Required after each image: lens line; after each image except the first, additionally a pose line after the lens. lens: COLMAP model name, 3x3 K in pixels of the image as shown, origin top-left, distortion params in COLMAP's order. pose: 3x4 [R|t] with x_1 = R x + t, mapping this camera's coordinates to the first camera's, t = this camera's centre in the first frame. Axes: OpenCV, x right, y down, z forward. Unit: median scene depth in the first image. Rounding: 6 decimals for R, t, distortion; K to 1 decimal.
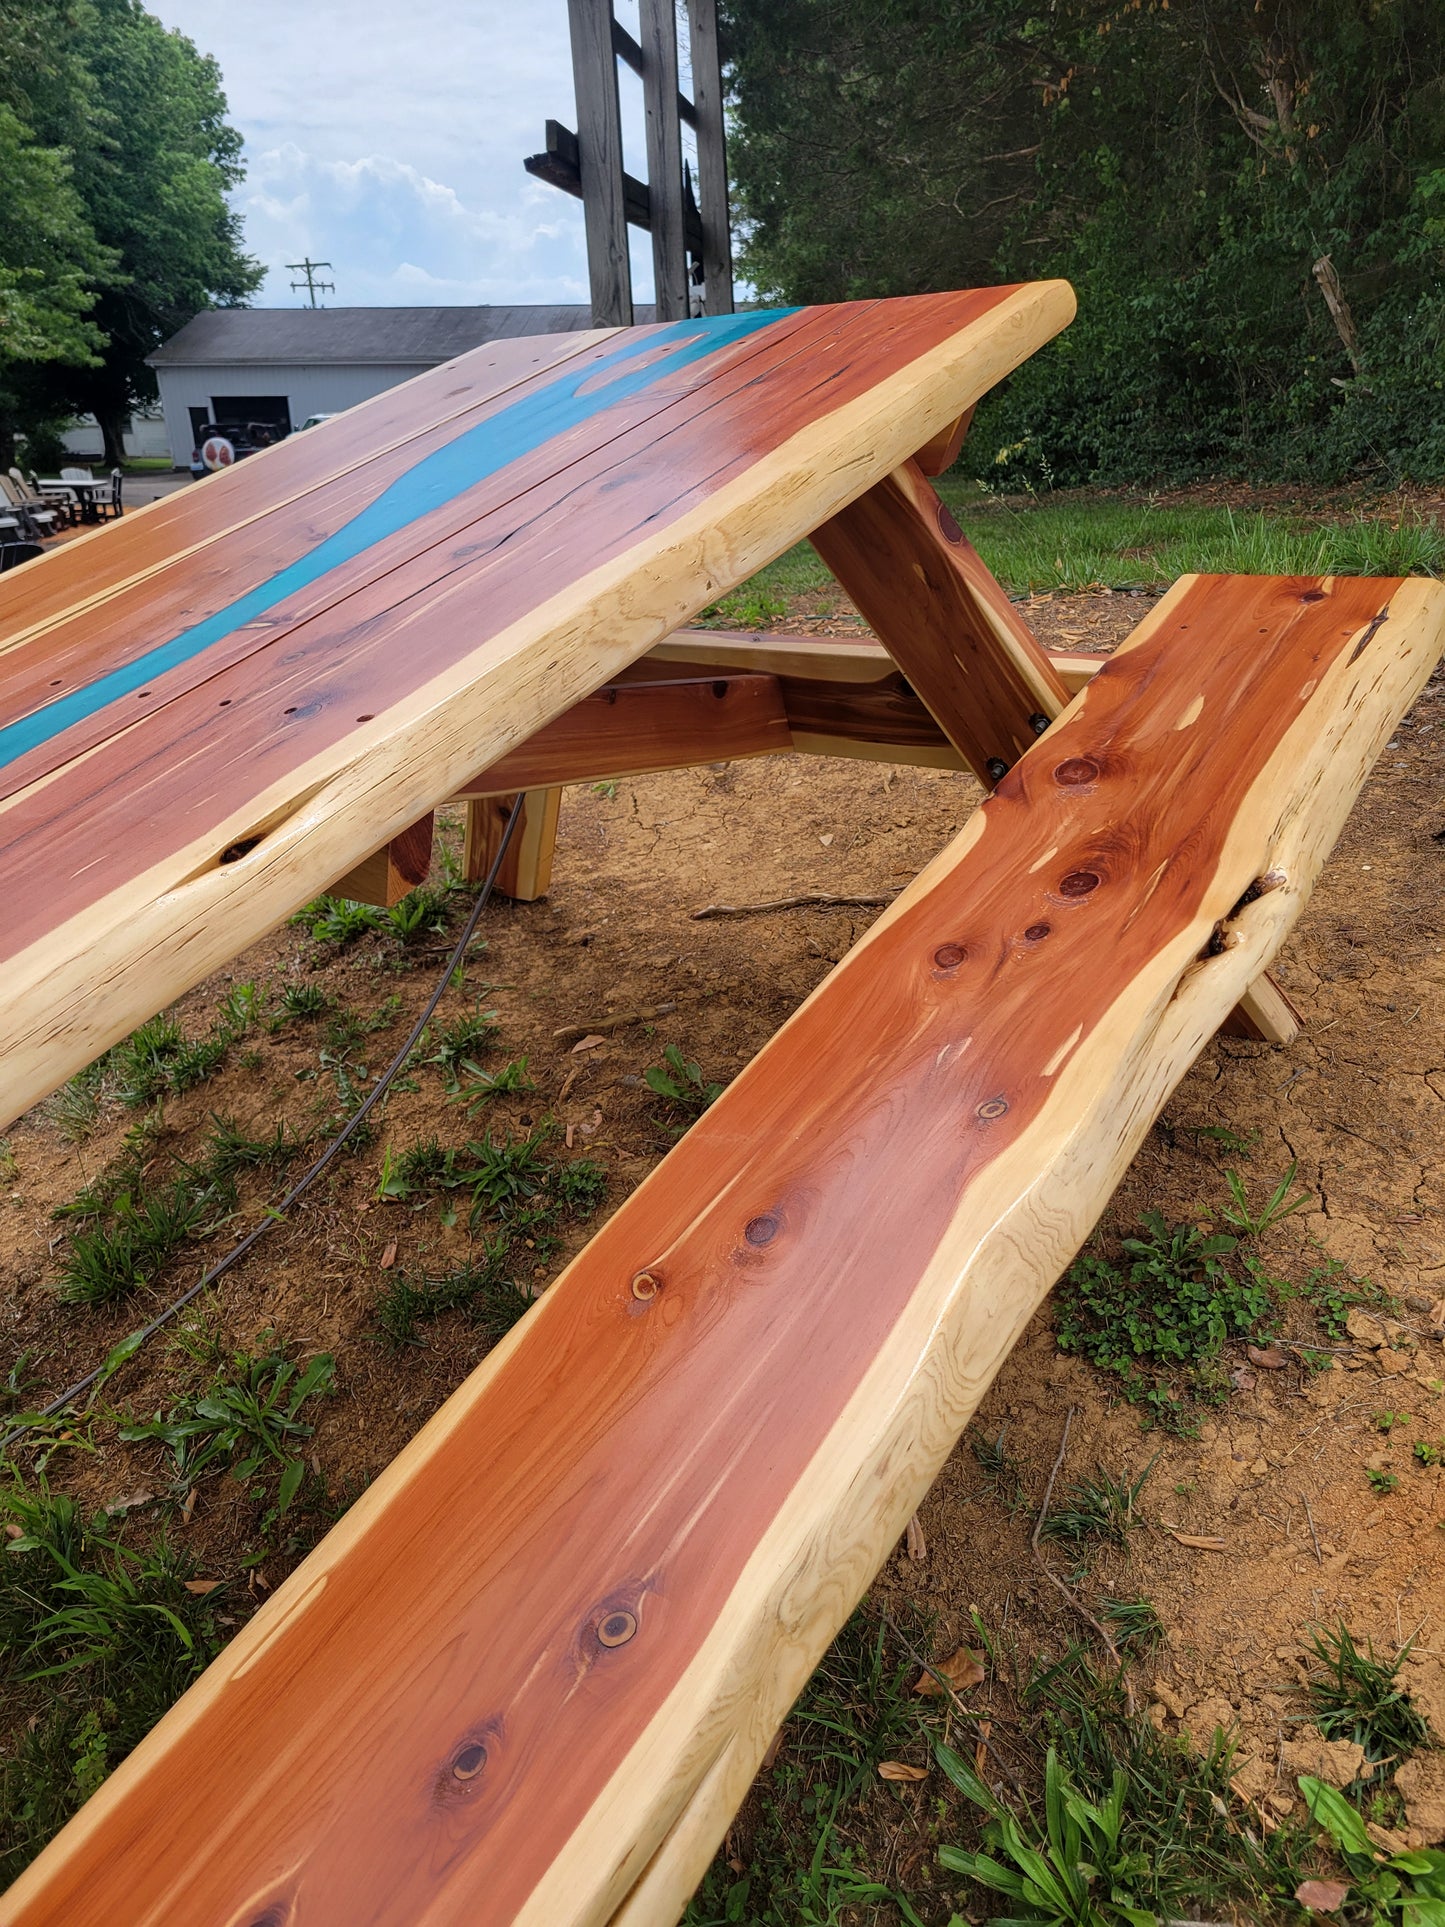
lens RADIAL K [[1377.9, 0, 717.4], [0, 1377.9, 972.8], [0, 0, 1]] dist [0.079982, -0.046942]
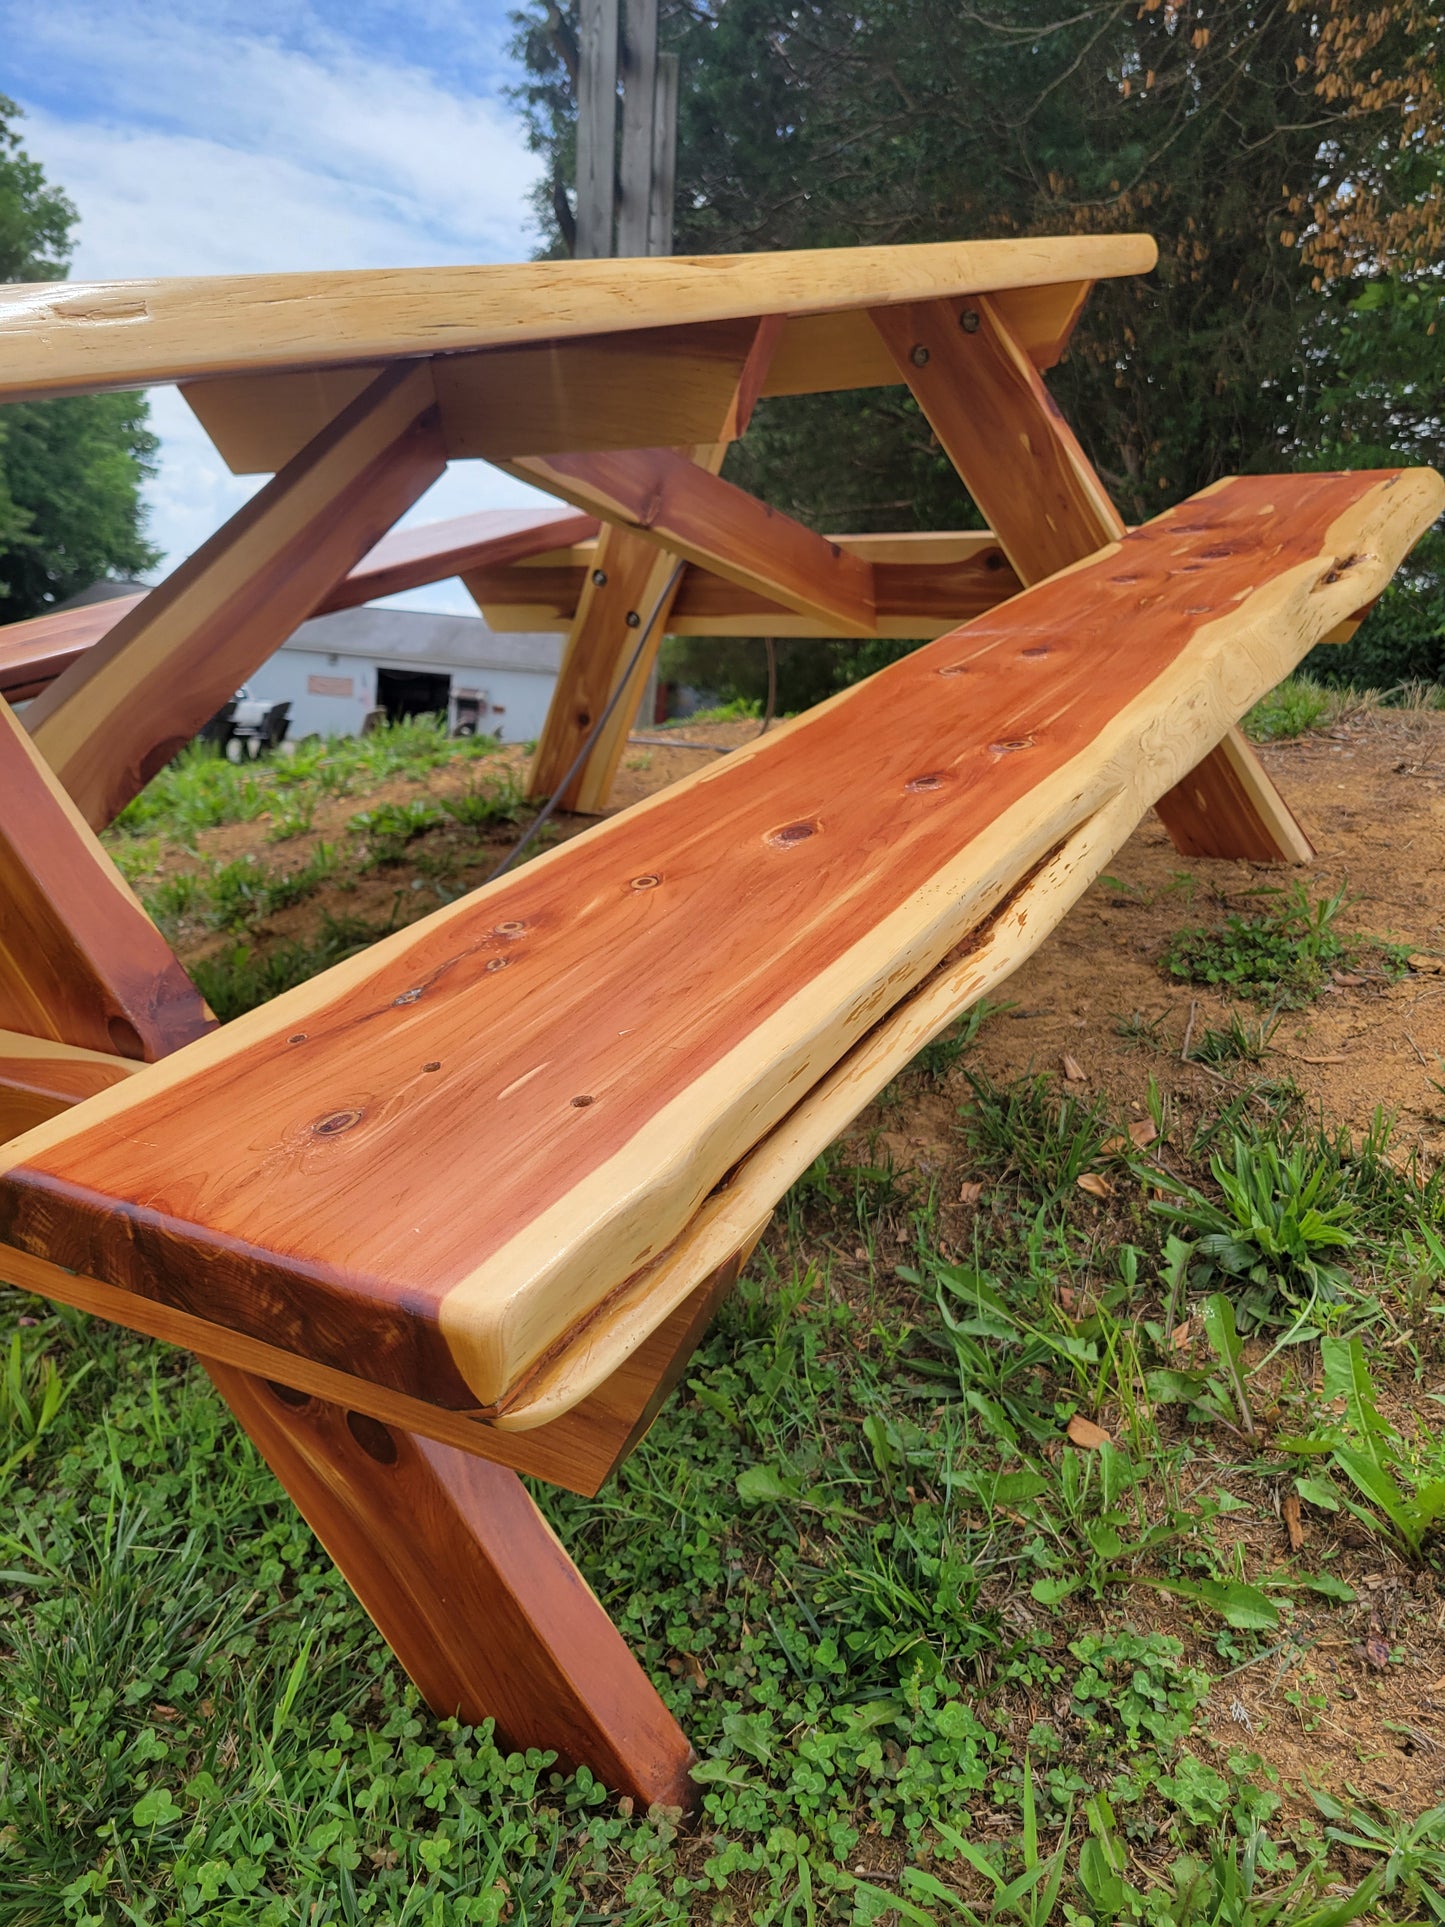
lens RADIAL K [[1377.9, 0, 717.4], [0, 1377.9, 972.8], [0, 0, 1]] dist [0.079982, -0.046942]
pose [[0.990582, 0.087624, 0.105210, -0.214812], [-0.063826, 0.975323, -0.211355, 0.452278], [-0.121134, 0.202650, 0.971730, -0.072251]]
